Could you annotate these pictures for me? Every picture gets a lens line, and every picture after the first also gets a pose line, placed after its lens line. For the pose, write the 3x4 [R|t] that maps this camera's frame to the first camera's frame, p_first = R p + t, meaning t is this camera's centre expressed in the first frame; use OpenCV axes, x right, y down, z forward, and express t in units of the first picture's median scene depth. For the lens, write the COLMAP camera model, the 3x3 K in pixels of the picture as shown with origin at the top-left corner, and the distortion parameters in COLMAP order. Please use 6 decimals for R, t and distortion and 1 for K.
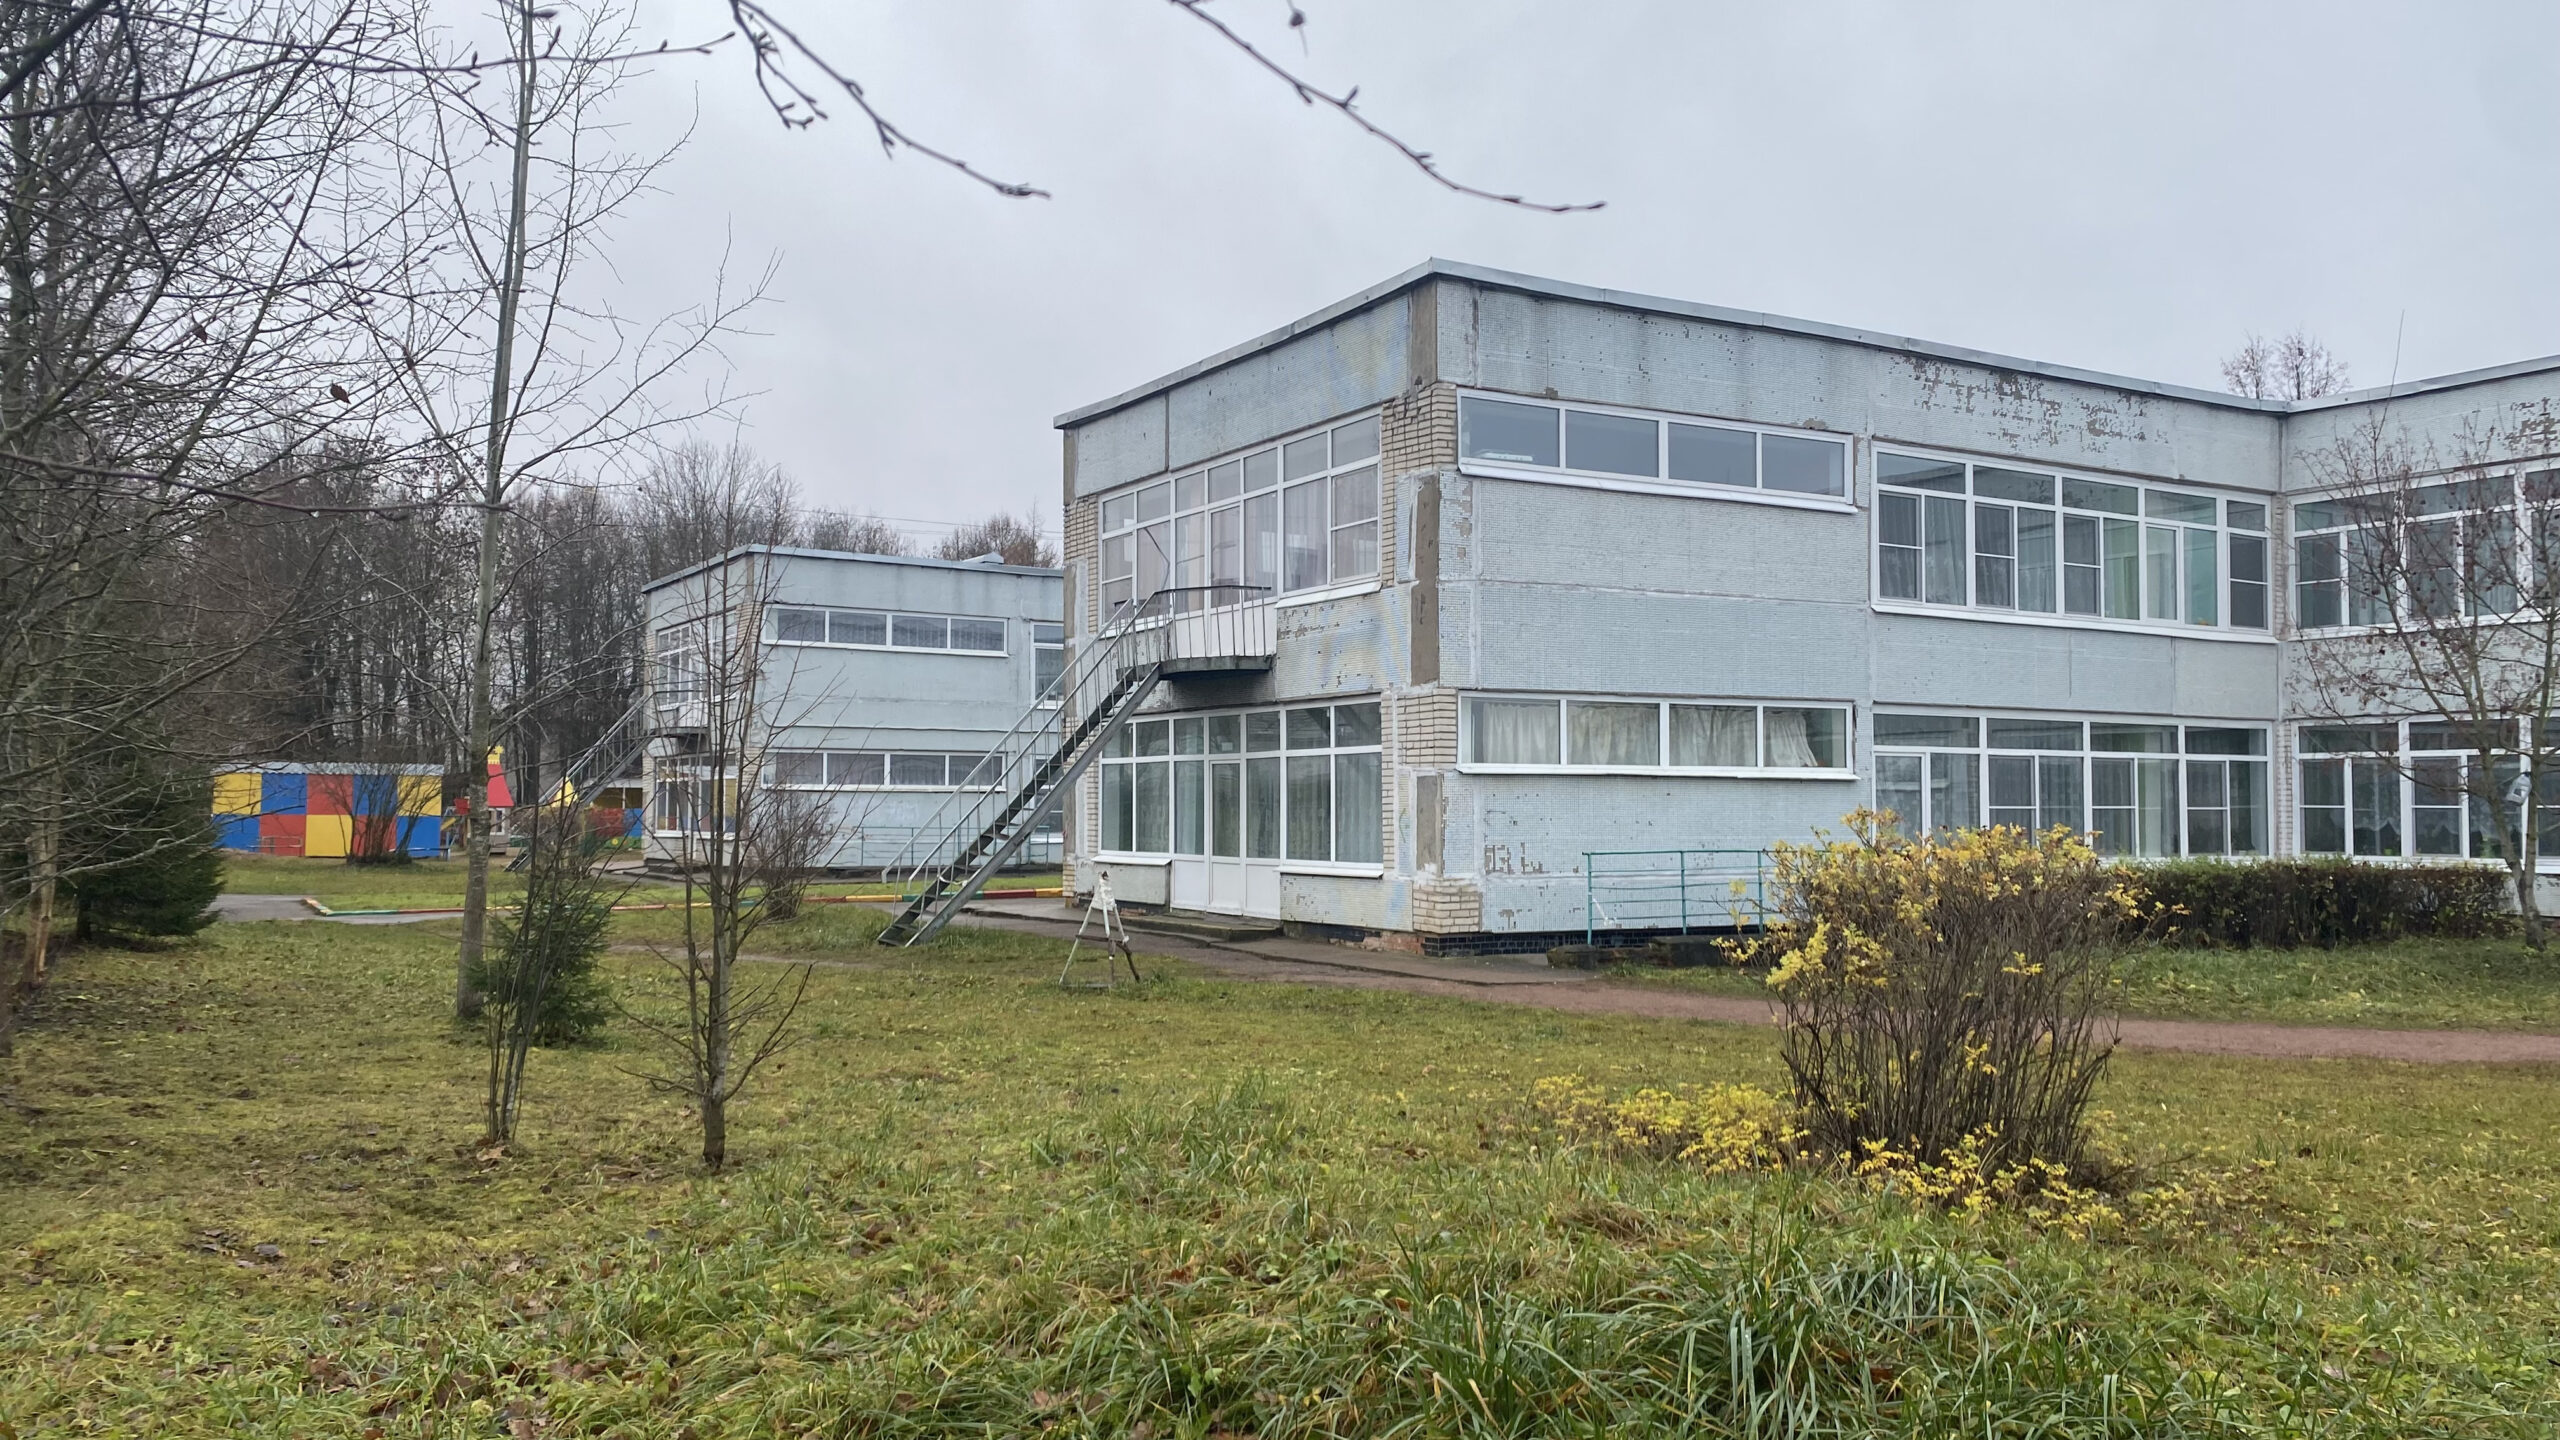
lens RADIAL K [[1916.1, 0, 1277.9], [0, 1916.1, 724.9], [0, 0, 1]] dist [0.007426, -0.012476]
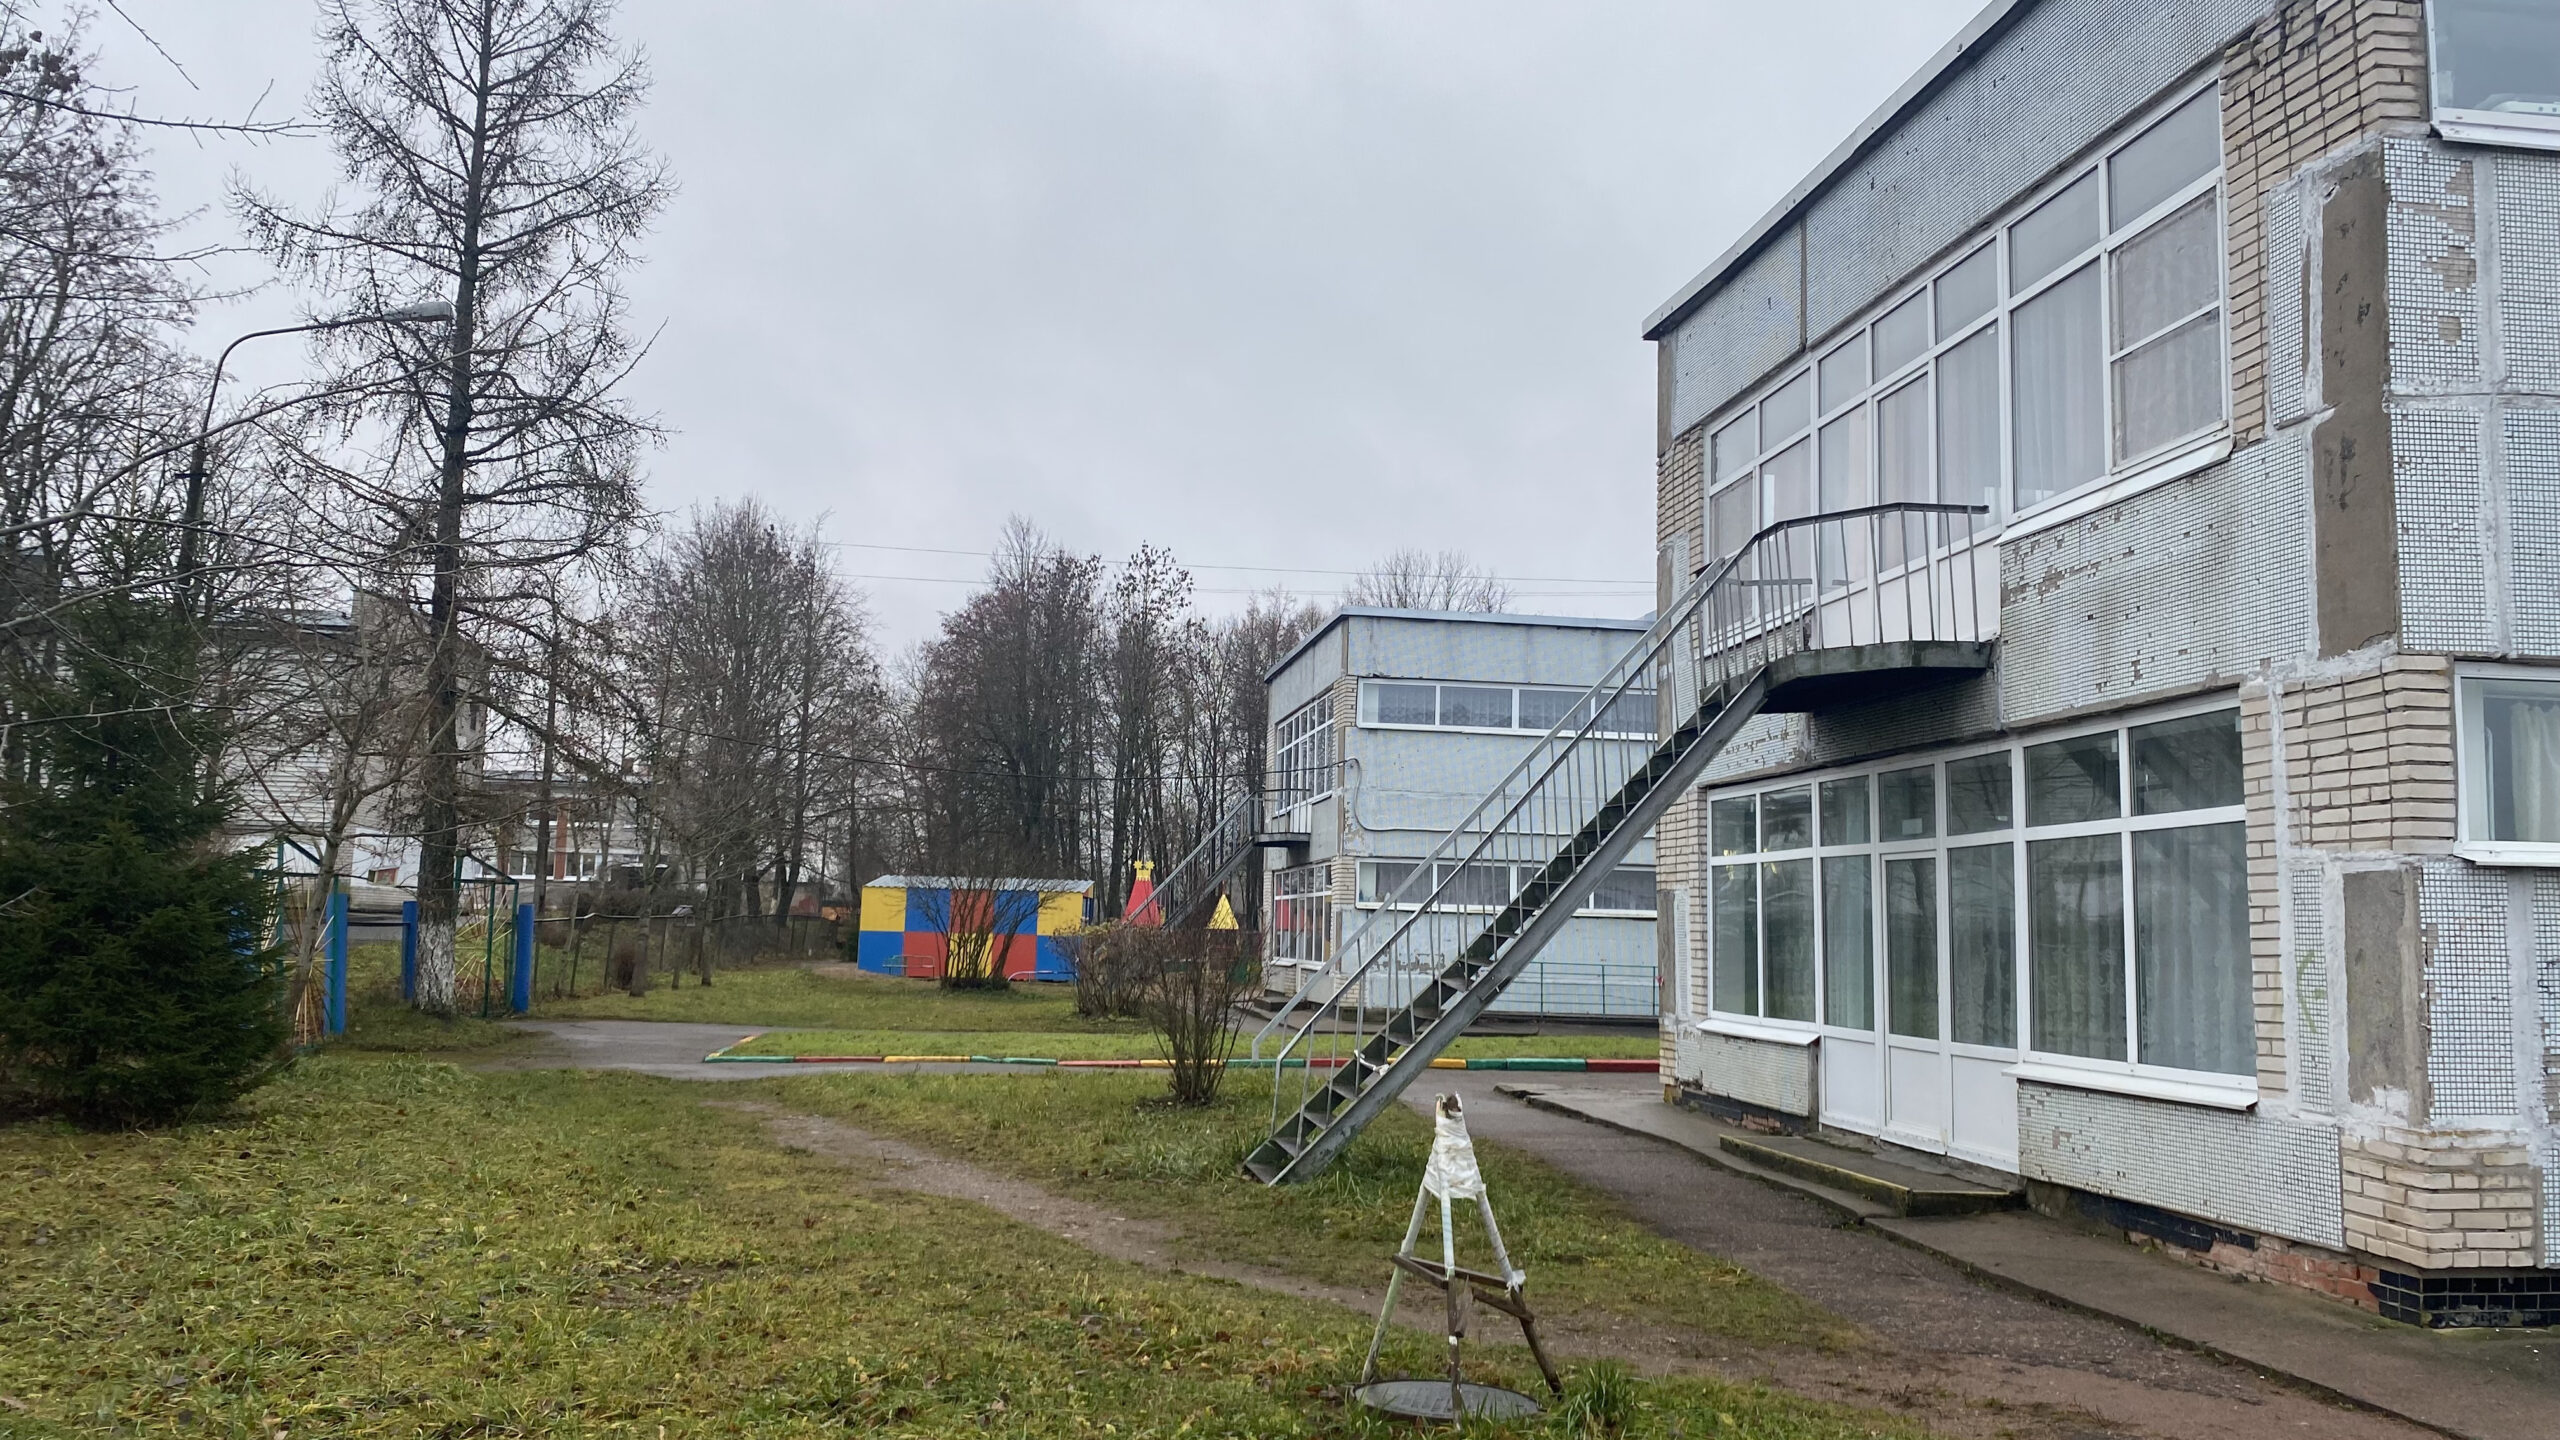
lens RADIAL K [[1916.1, 0, 1281.4], [0, 1916.1, 713.3], [0, 0, 1]] dist [0.007426, -0.012476]
pose [[0.921976, -0.022021, -0.386619, 0.020597], [-0.008008, 0.997084, -0.075889, 0.024346], [0.387163, 0.073064, 0.919112, 0.499661]]
